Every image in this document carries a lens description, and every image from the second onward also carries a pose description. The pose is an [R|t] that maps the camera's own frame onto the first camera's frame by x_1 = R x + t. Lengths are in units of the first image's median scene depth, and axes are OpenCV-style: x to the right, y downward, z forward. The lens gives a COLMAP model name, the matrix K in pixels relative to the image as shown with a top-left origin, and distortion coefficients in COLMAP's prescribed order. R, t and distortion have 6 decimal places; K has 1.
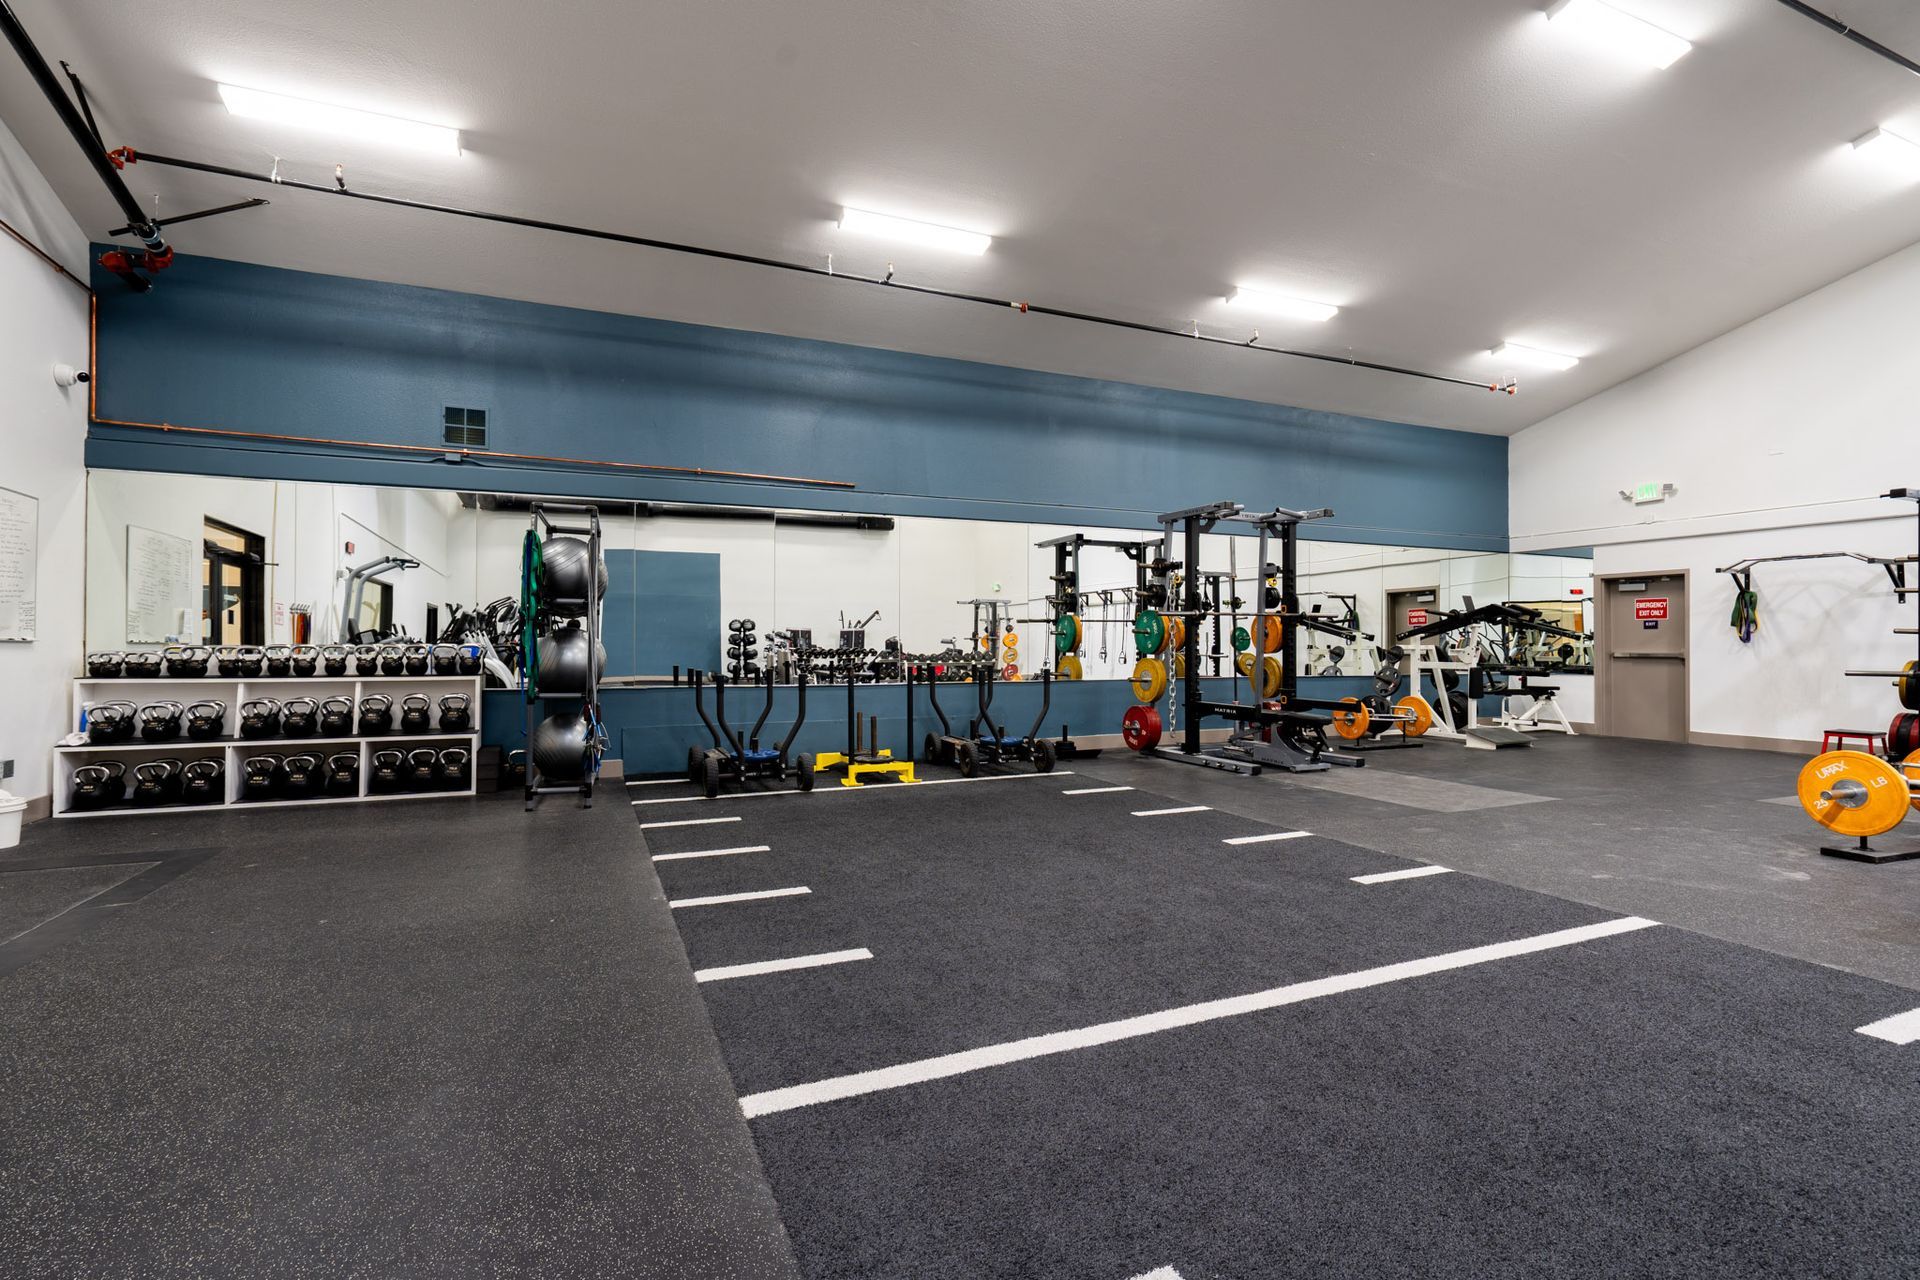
lens RADIAL K [[866.2, 0, 945.7], [0, 866.2, 639.8], [0, 0, 1]] dist [0.003245, 0.000952]
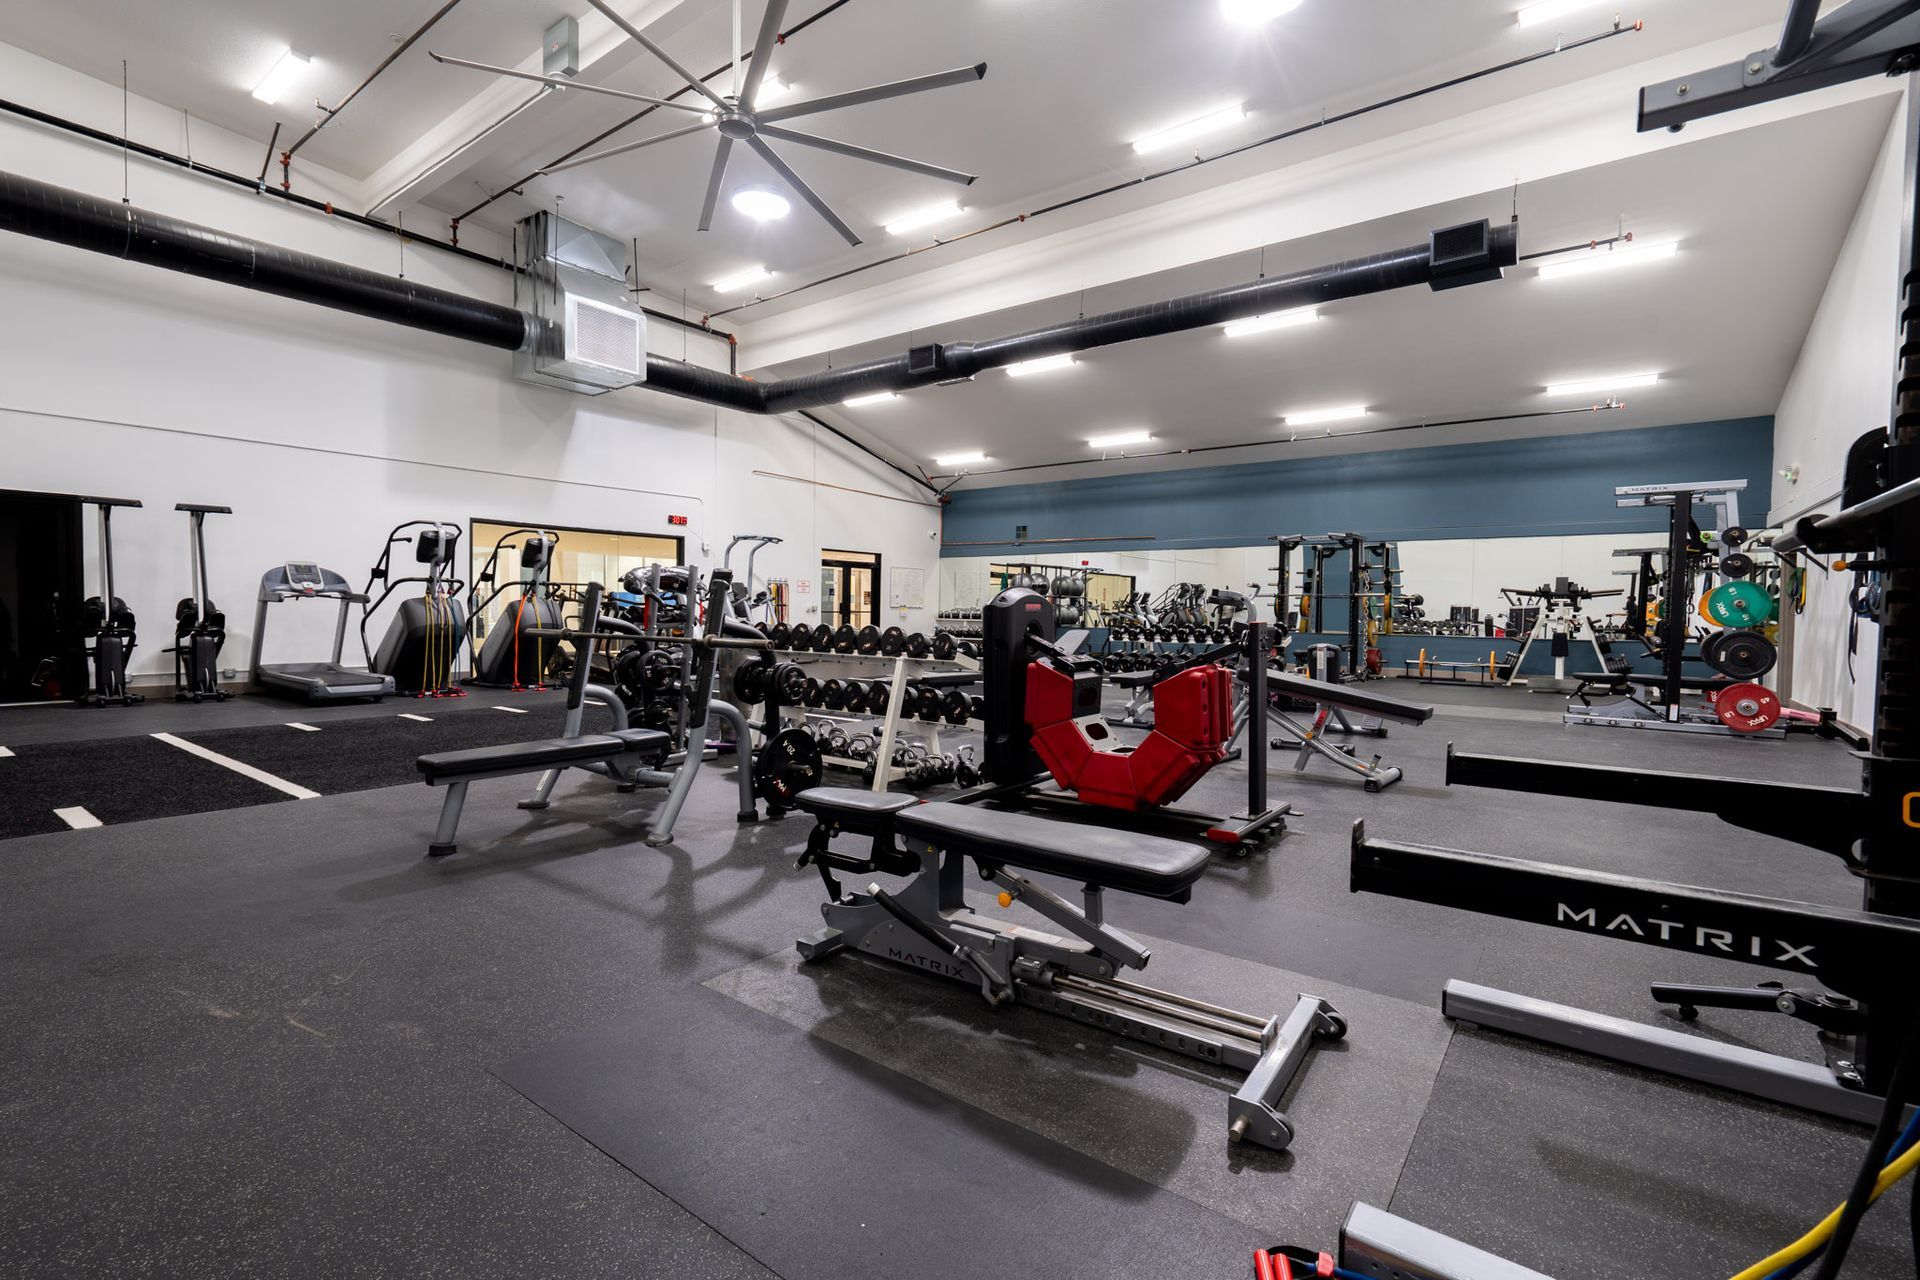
lens RADIAL K [[866.2, 0, 945.7], [0, 866.2, 639.8], [0, 0, 1]] dist [0.003245, 0.000952]
pose [[0.490090, 0.035651, -0.870943, 1.601926], [-0.005935, 0.999277, 0.037565, 0.000140], [0.871652, -0.013241, 0.489947, -0.537598]]
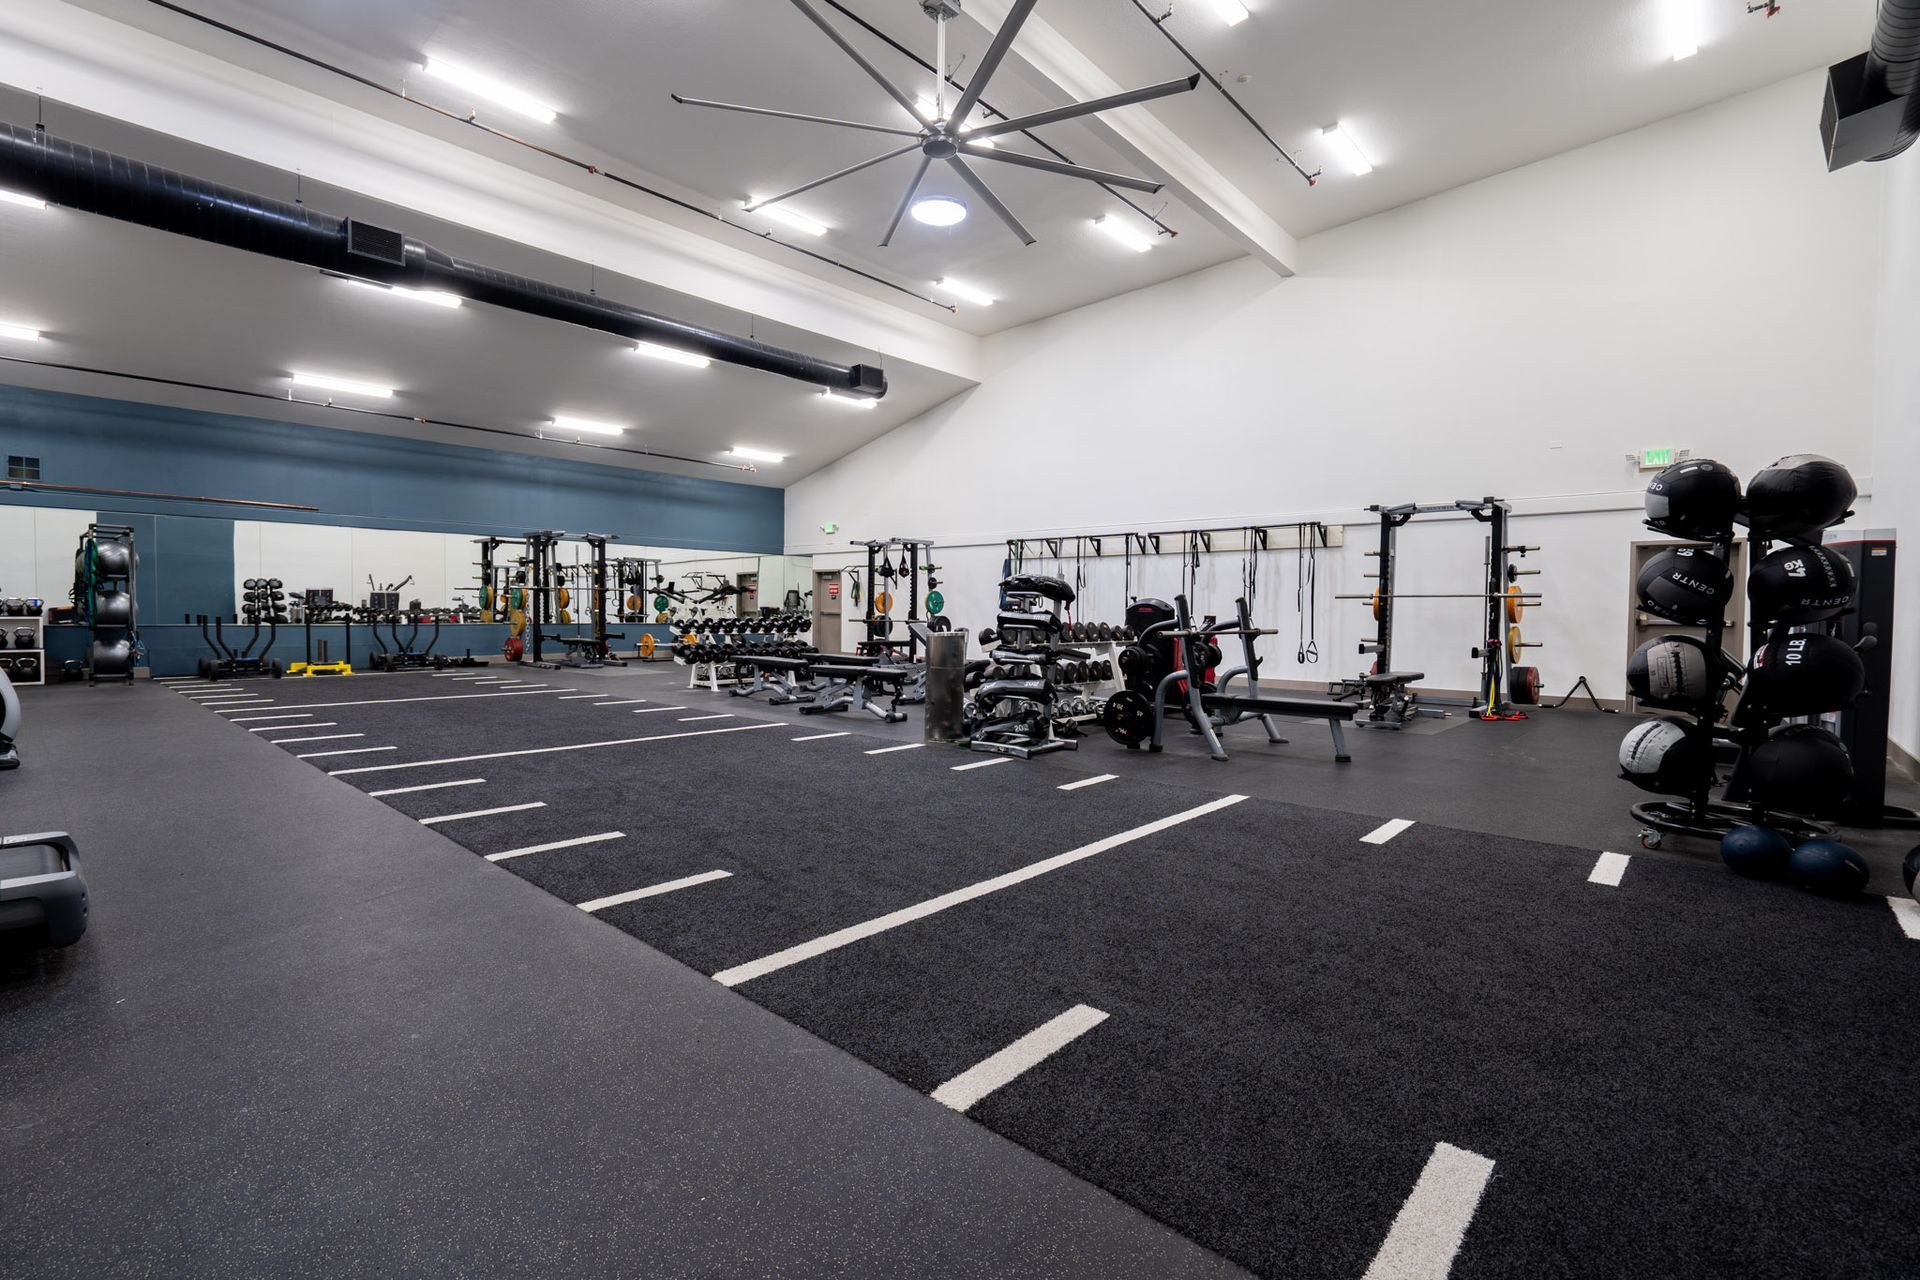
lens RADIAL K [[866.2, 0, 945.7], [0, 866.2, 639.8], [0, 0, 1]] dist [0.003245, 0.000952]
pose [[0.911785, -0.004703, 0.410640, 0.335050], [-0.012726, 0.999131, 0.039699, -0.003308], [-0.410470, -0.041423, 0.910933, -1.135726]]
